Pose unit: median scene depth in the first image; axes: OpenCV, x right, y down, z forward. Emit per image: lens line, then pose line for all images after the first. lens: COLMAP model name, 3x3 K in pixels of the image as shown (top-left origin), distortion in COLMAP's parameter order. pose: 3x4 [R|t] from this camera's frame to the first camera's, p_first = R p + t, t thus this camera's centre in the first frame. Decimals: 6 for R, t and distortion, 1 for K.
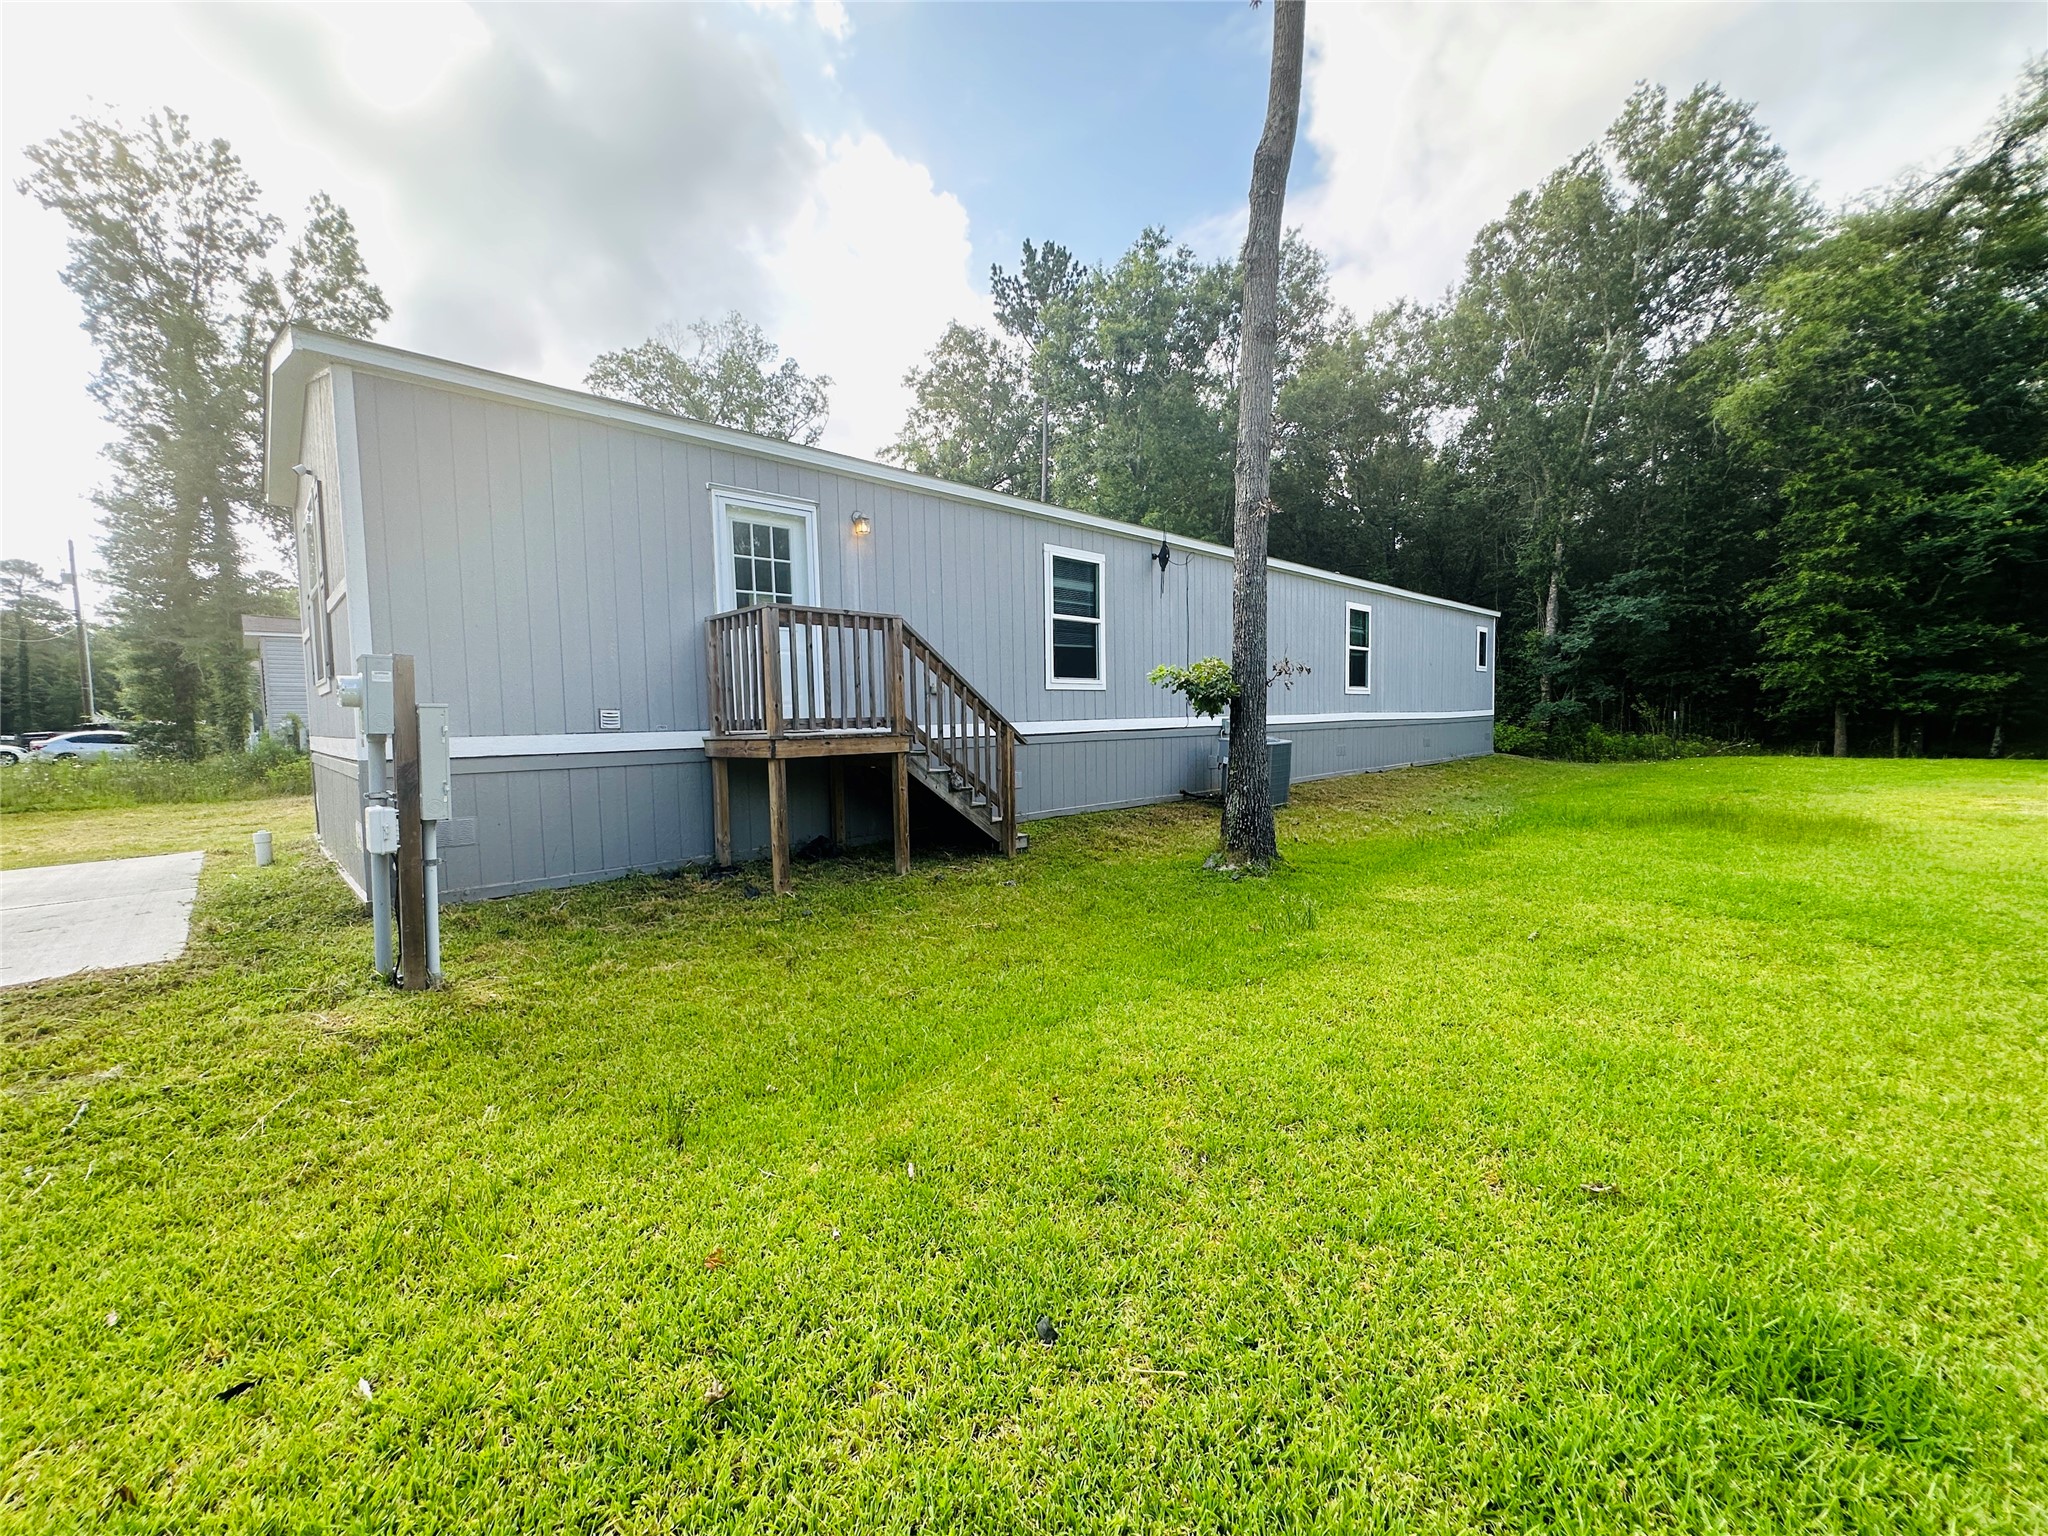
lens RADIAL K [[812.3, 0, 1026.5], [0, 812.3, 770.0], [0, 0, 1]] dist [-0.002835, 0.000332]
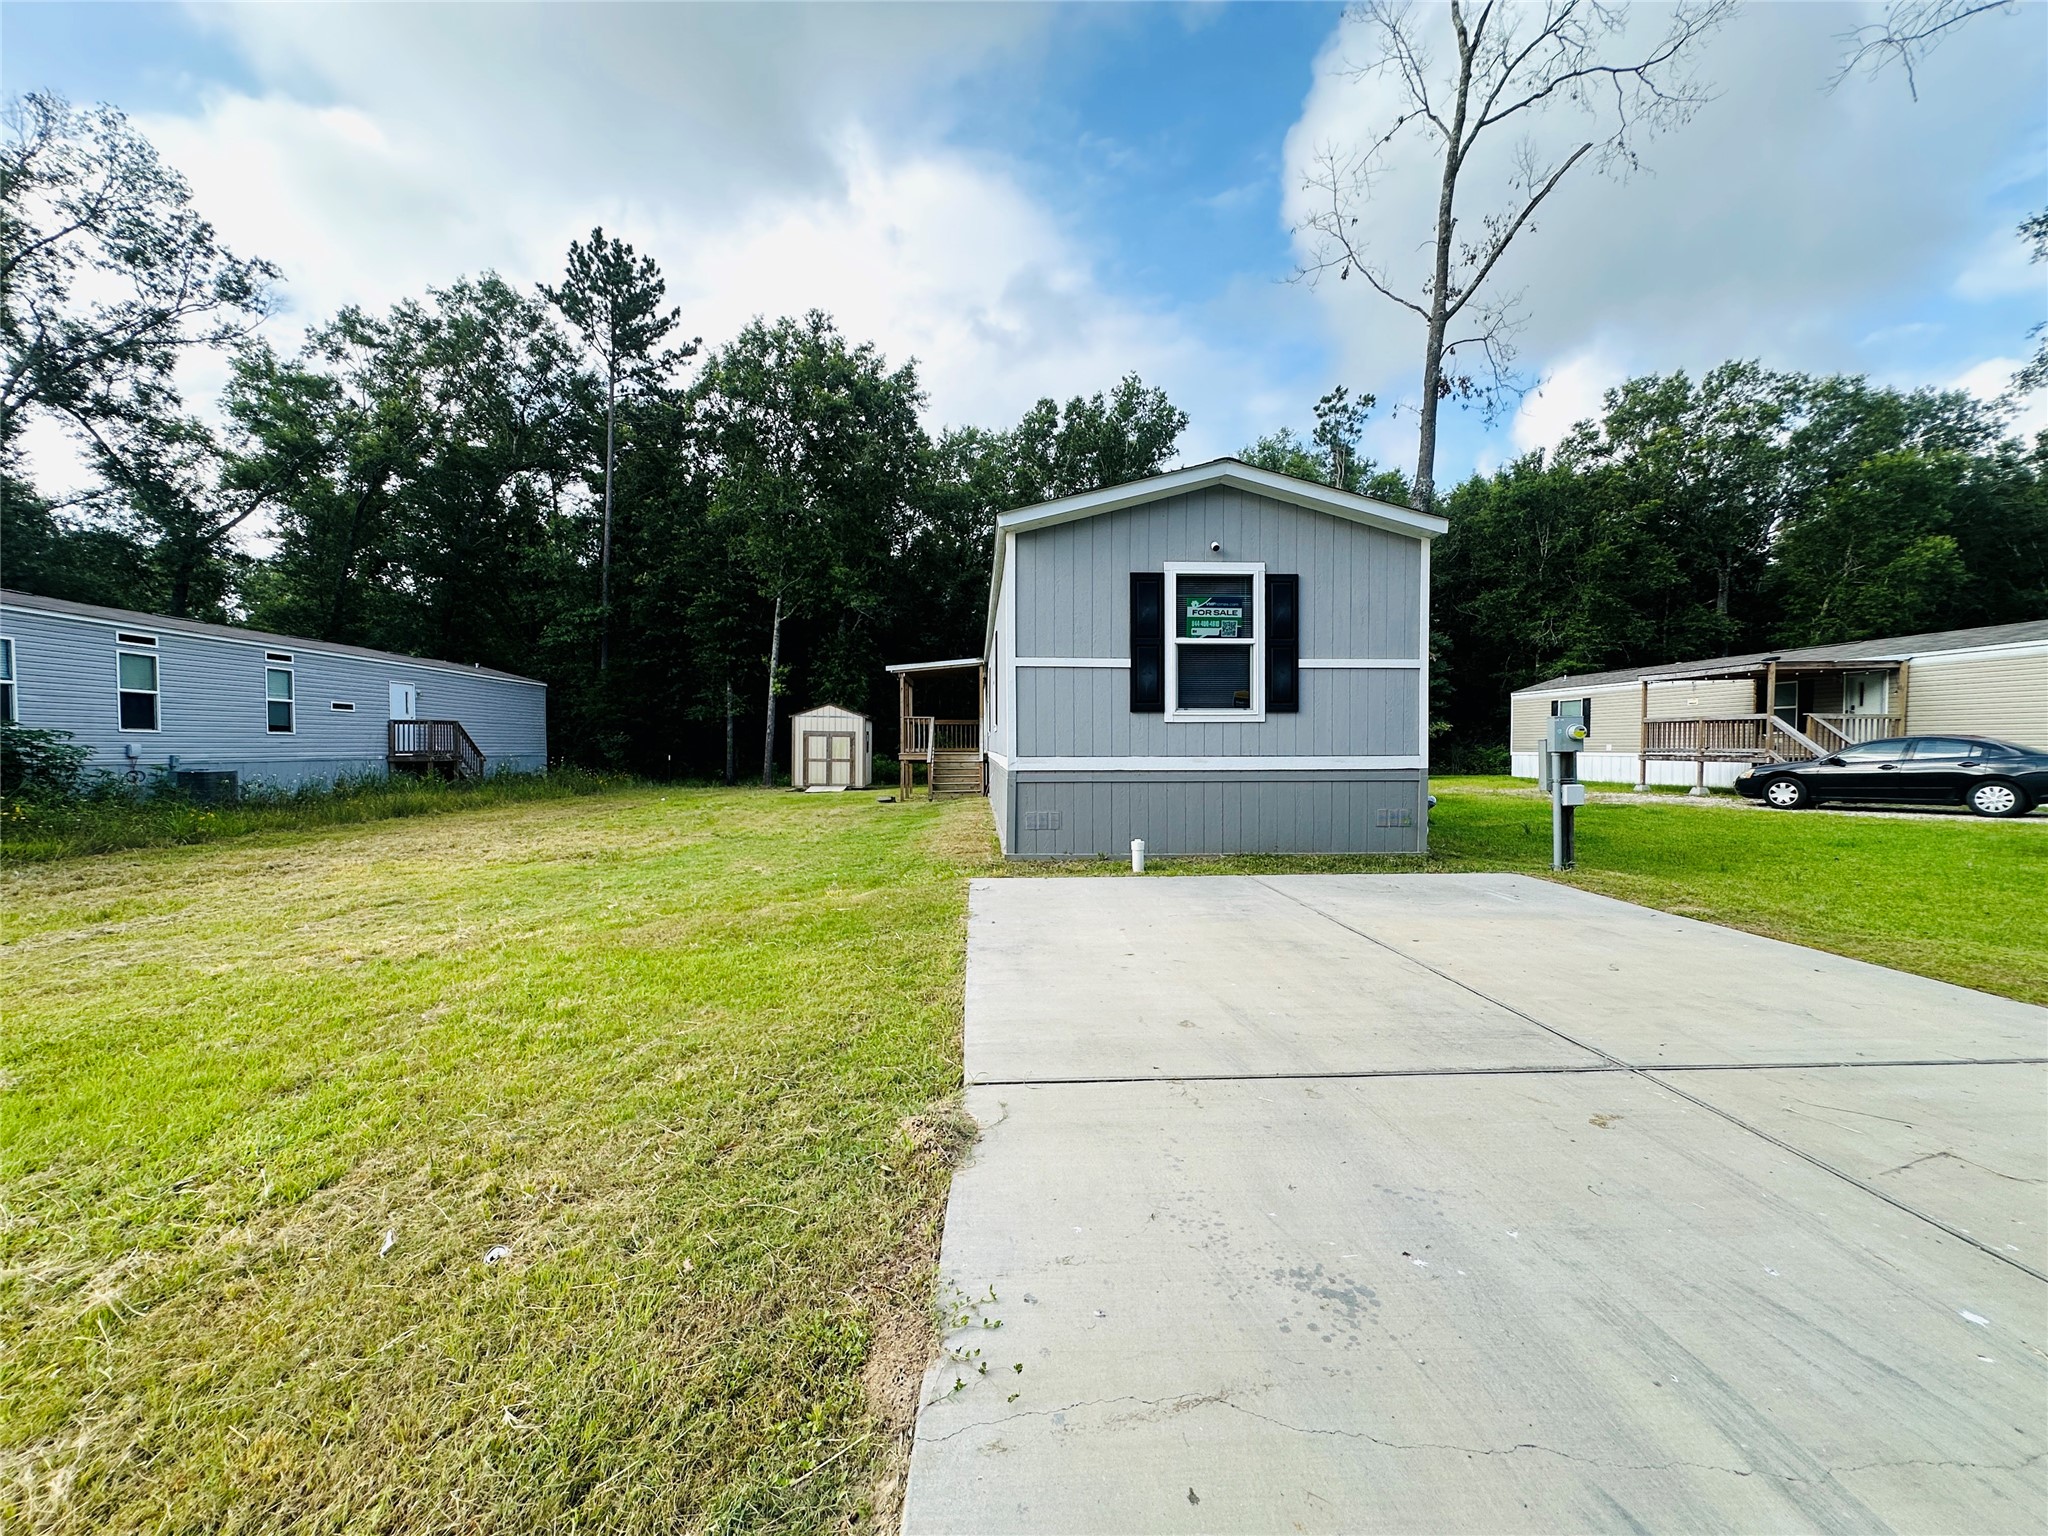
lens RADIAL K [[812.3, 0, 1026.5], [0, 812.3, 770.0], [0, 0, 1]] dist [-0.002835, 0.000332]
pose [[0.651554, -0.003681, 0.758593, -0.724090], [0.041078, 0.998692, -0.030437, 0.003720], [-0.757489, 0.050993, 0.650853, 0.142926]]
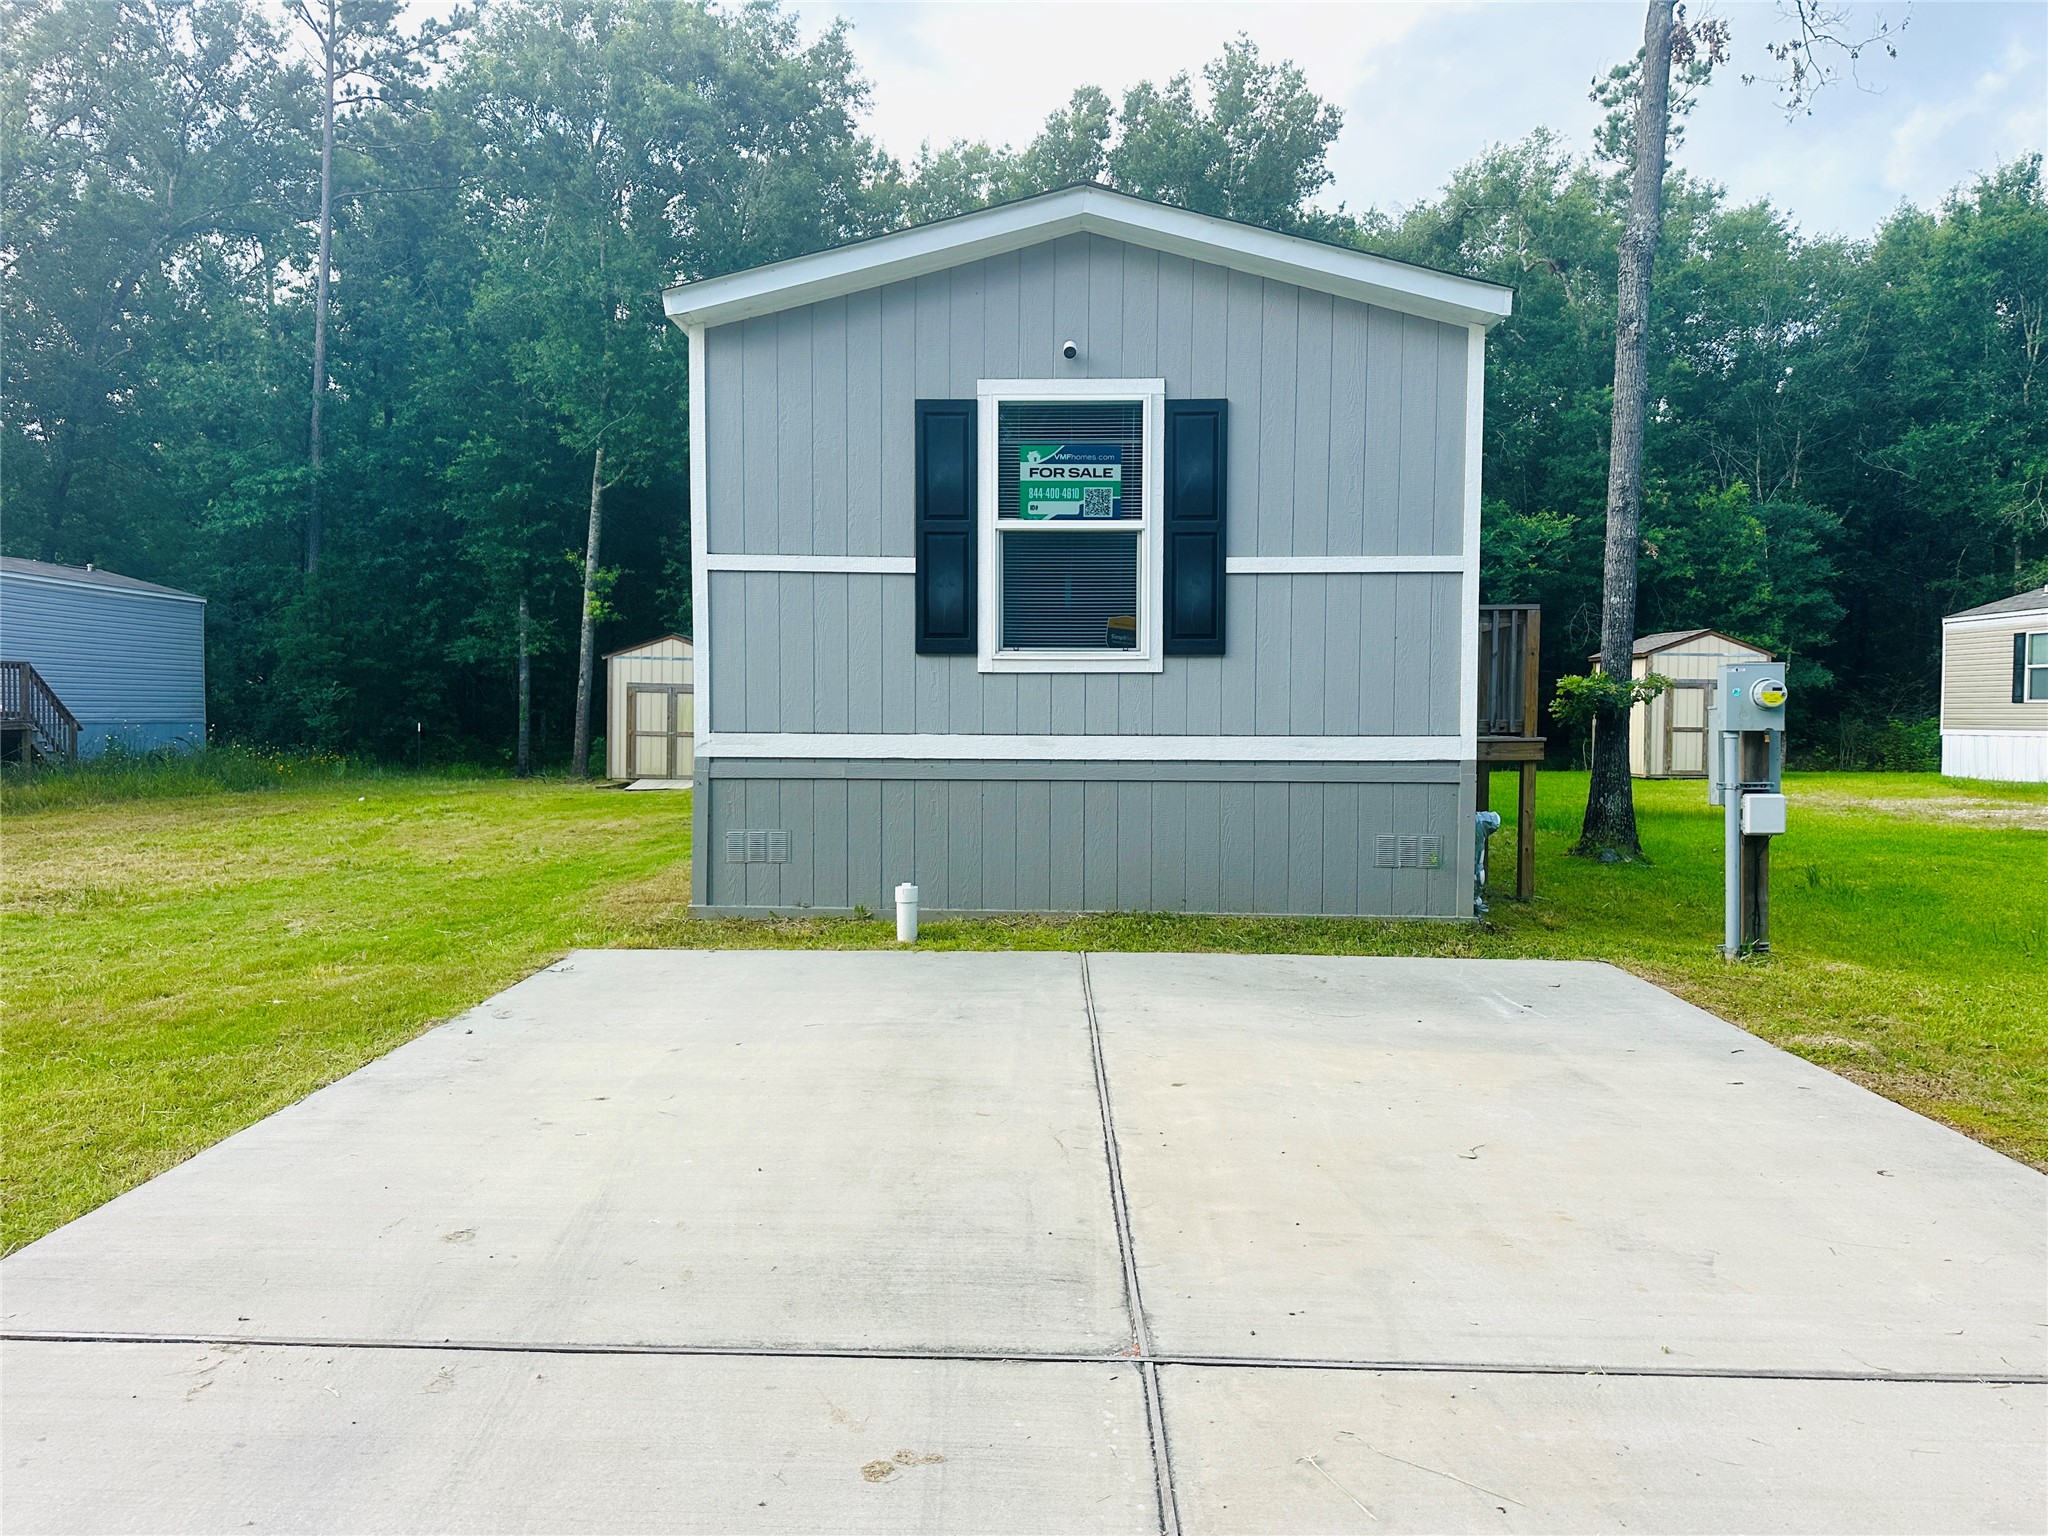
lens RADIAL K [[1427.4, 0, 1024.0], [0, 1427.4, 768.0], [0, 0, 1]] dist [0.056948, -0.081184]
pose [[0.710931, -0.004836, 0.703245, -0.630940], [0.029031, 0.999326, -0.022476, 0.006006], [-0.702662, 0.036395, 0.710592, 0.058740]]
